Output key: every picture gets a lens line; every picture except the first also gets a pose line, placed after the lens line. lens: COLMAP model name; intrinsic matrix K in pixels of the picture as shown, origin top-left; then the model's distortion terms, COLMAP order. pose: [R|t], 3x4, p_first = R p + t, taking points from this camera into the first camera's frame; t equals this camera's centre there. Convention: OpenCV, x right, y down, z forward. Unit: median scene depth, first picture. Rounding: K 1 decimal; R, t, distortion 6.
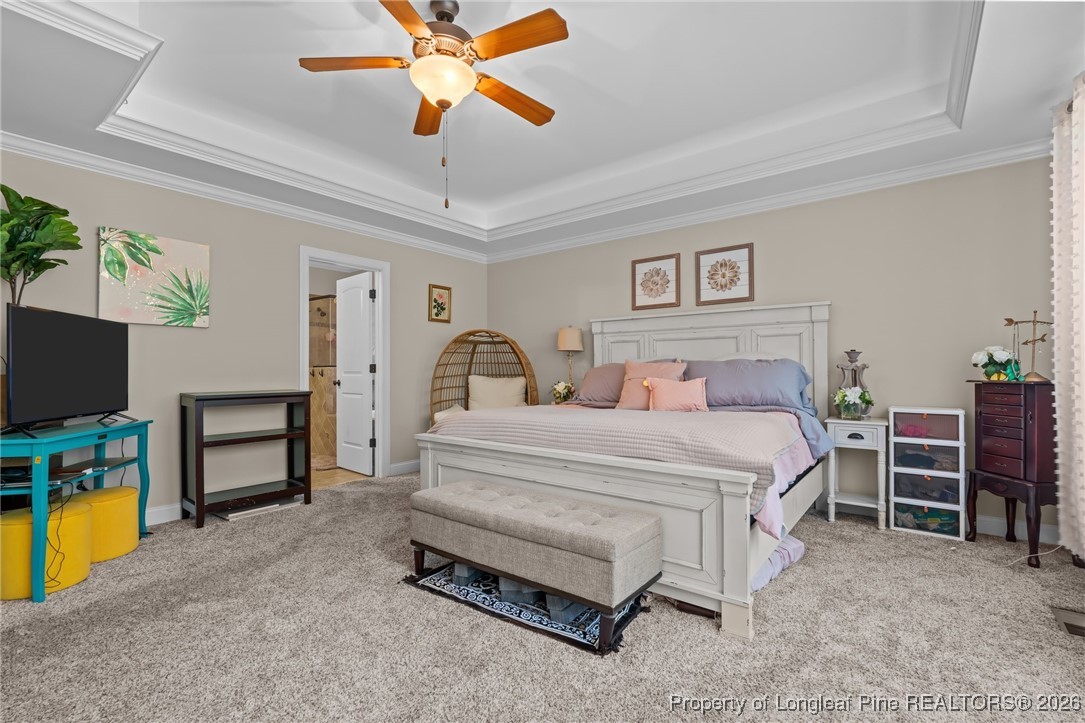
lens RADIAL K [[476.1, 0, 538.5], [0, 476.1, 367.1], [0, 0, 1]] dist [-0.010309, 0.000384]
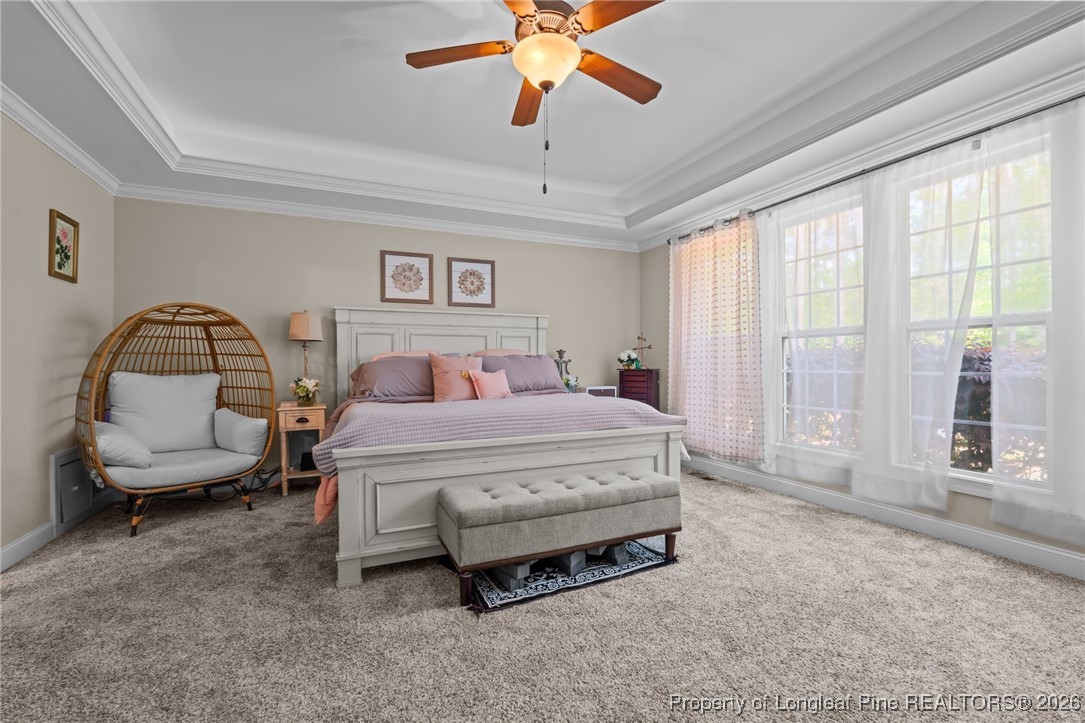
lens RADIAL K [[476.1, 0, 540.0], [0, 476.1, 362.0], [0, 0, 1]] dist [-0.010309, 0.000384]
pose [[0.467010, 0.004276, 0.884242, -0.553680], [-0.001842, 0.999991, -0.003862, 0.006747], [-0.884250, 0.000175, 0.467013, 0.293396]]
